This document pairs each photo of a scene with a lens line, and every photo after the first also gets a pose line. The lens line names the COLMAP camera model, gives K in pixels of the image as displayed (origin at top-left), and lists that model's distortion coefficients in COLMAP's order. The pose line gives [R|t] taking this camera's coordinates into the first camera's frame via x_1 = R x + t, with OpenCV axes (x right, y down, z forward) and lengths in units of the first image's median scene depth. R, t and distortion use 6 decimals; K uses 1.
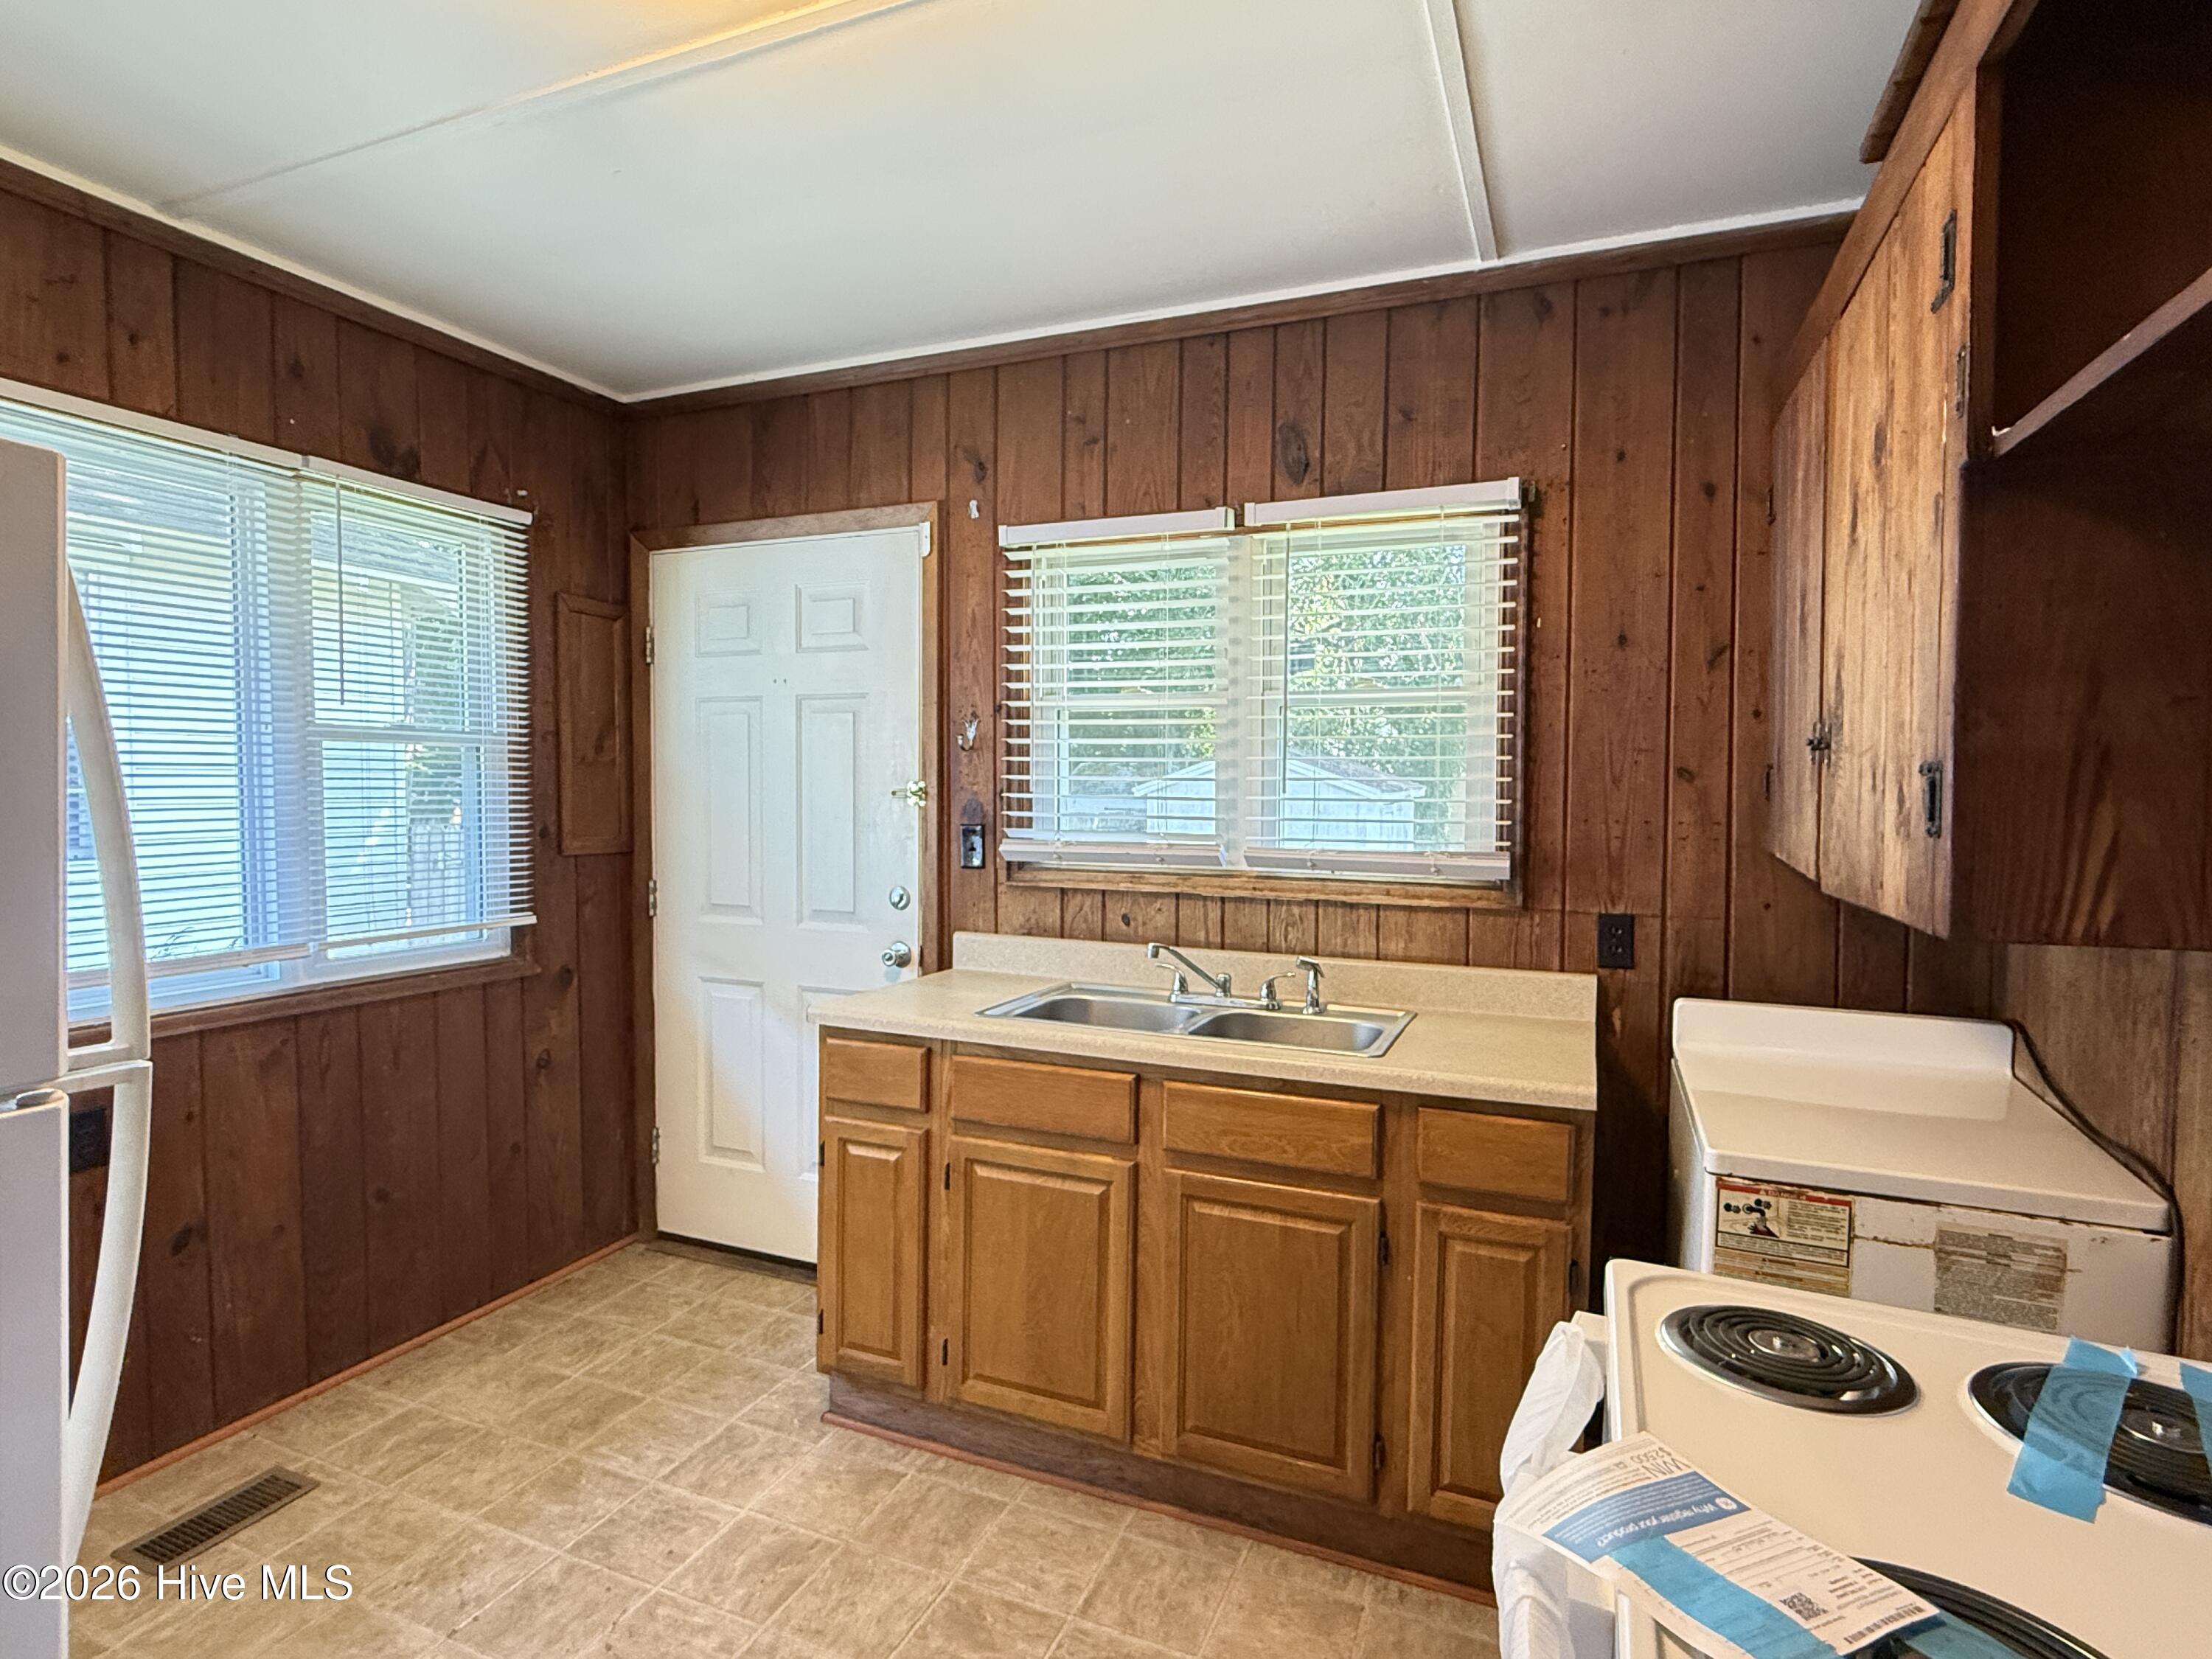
lens RADIAL K [[1153.7, 0, 1100.6], [0, 1153.7, 829.7], [0, 0, 1]] dist [0.001088, 0.001177]
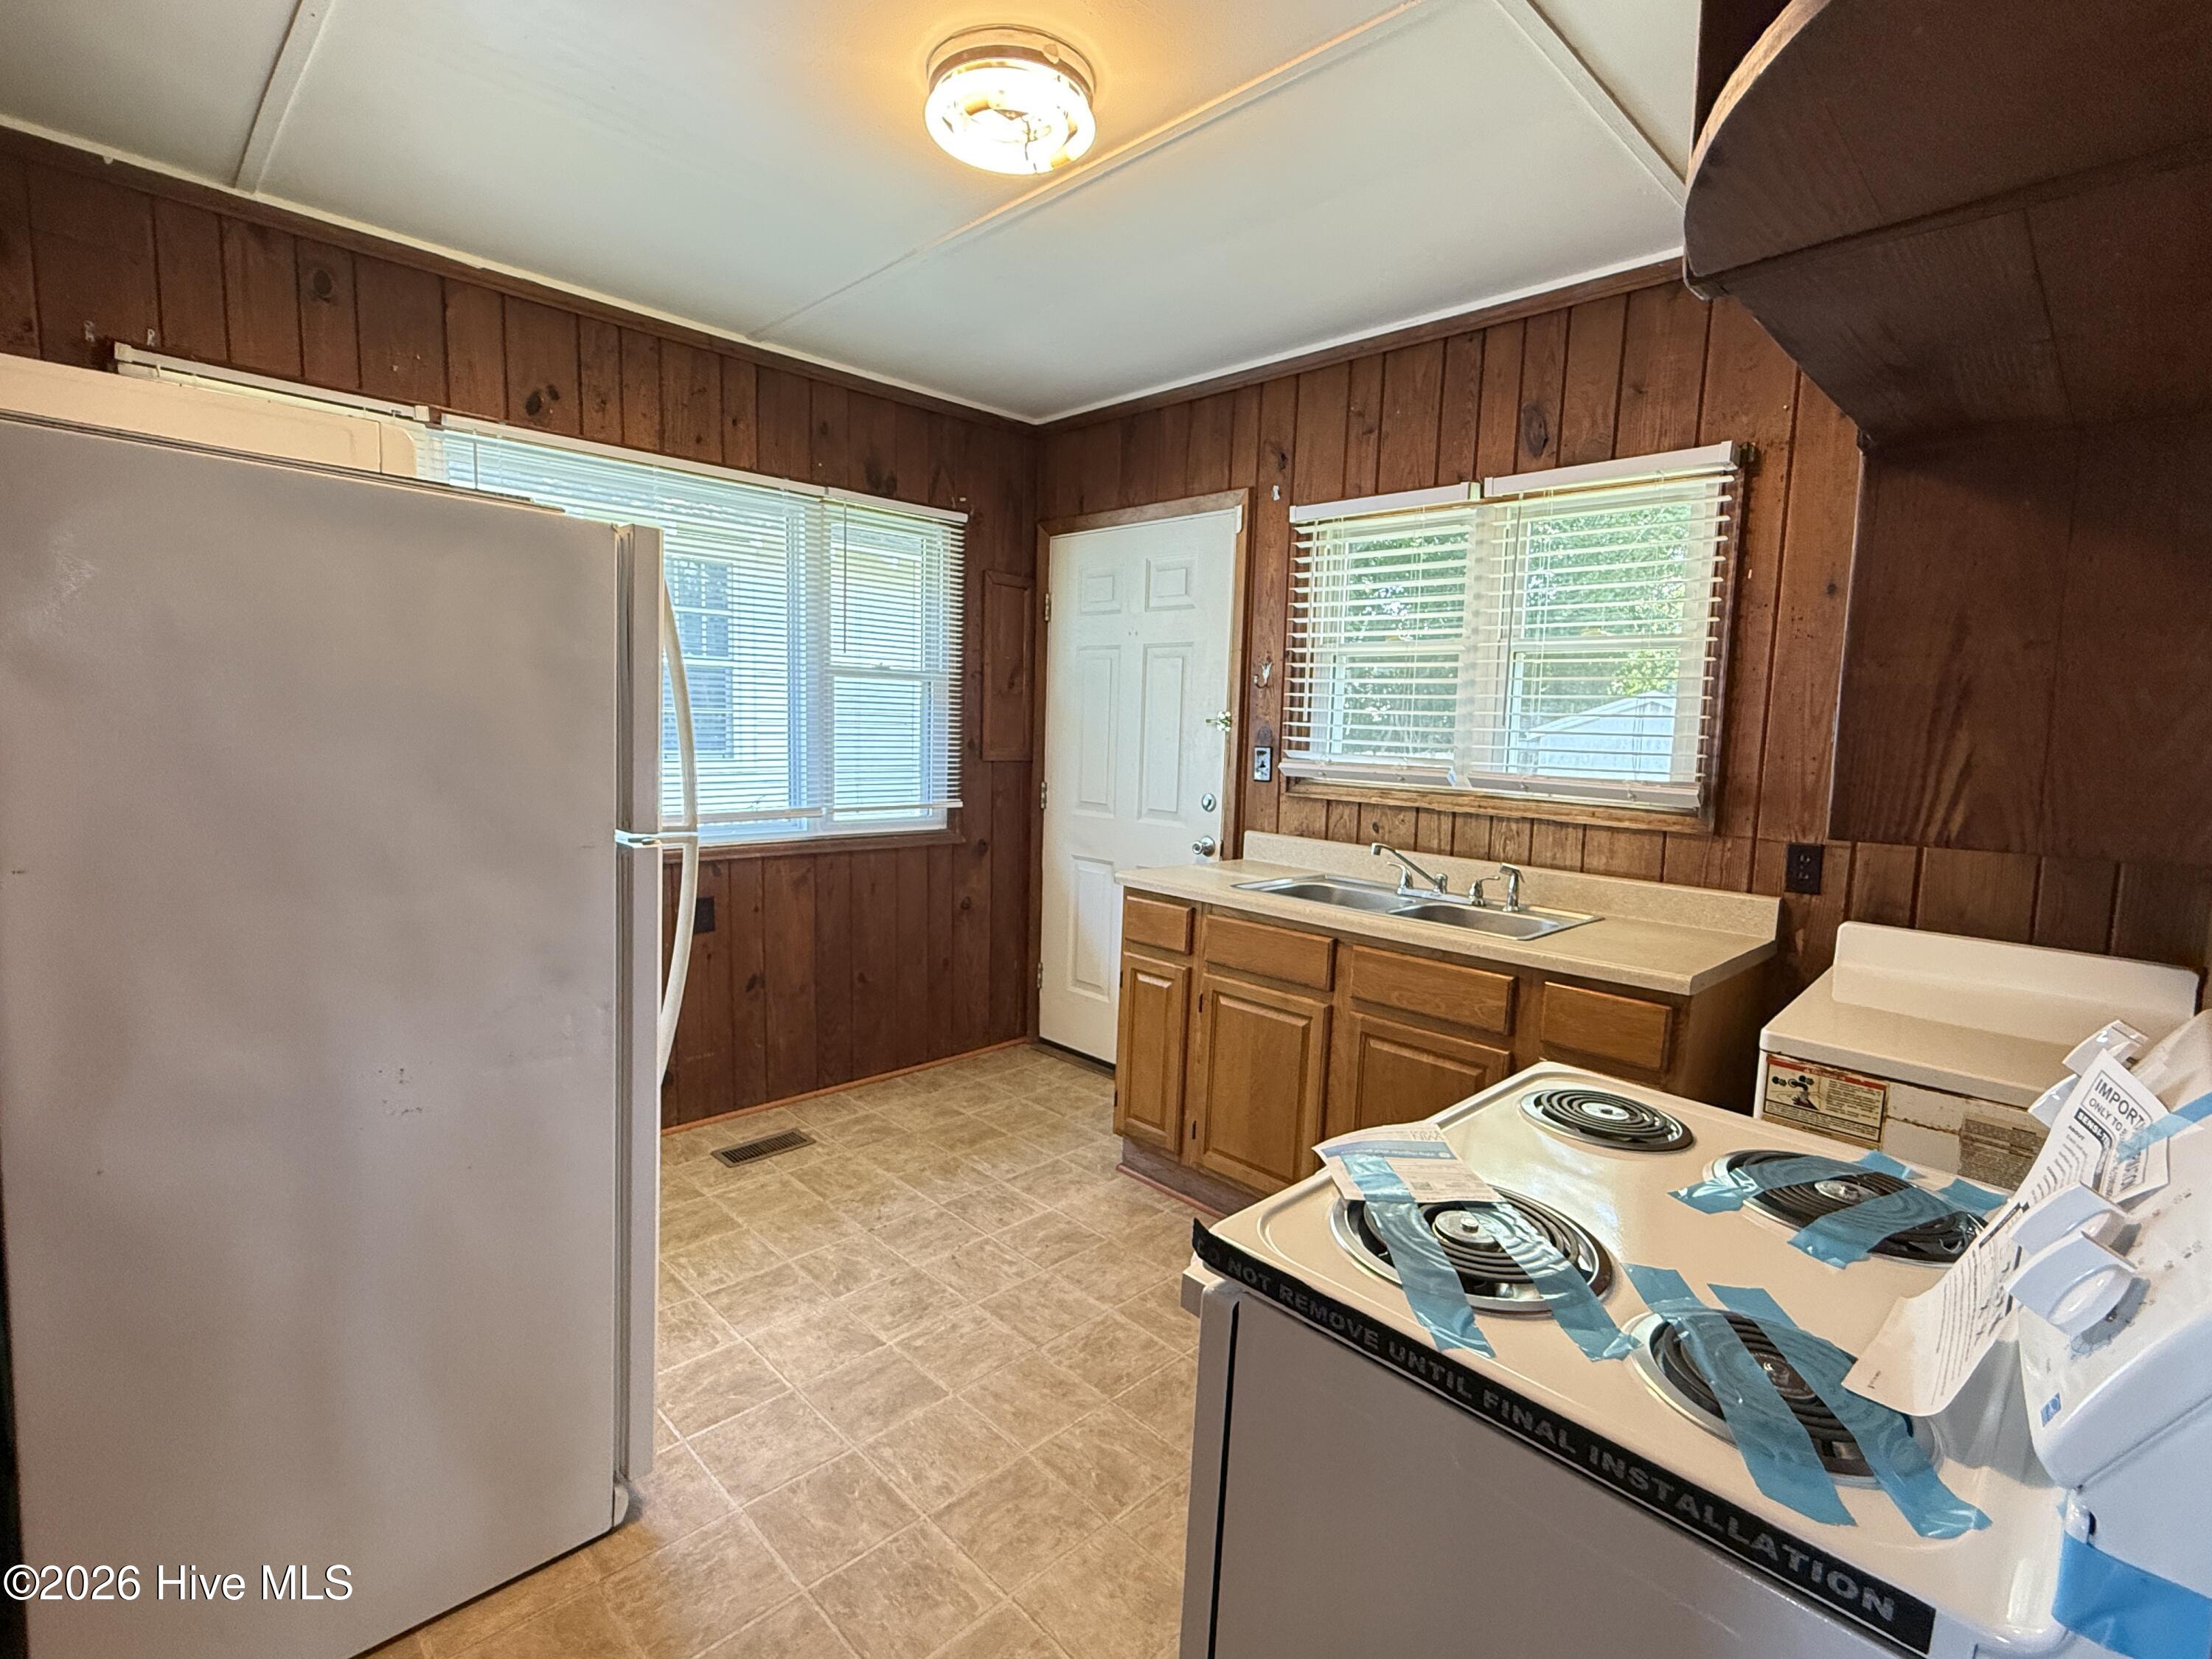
lens RADIAL K [[1043.0, 0, 1101.9], [0, 1043.0, 827.8], [0, 0, 1]] dist [0.000219, 0.000993]
pose [[0.923952, 0.061392, -0.377550, 0.192961], [-0.038994, 0.997011, 0.066692, 0.017478], [0.380516, -0.046898, 0.923584, -0.151891]]
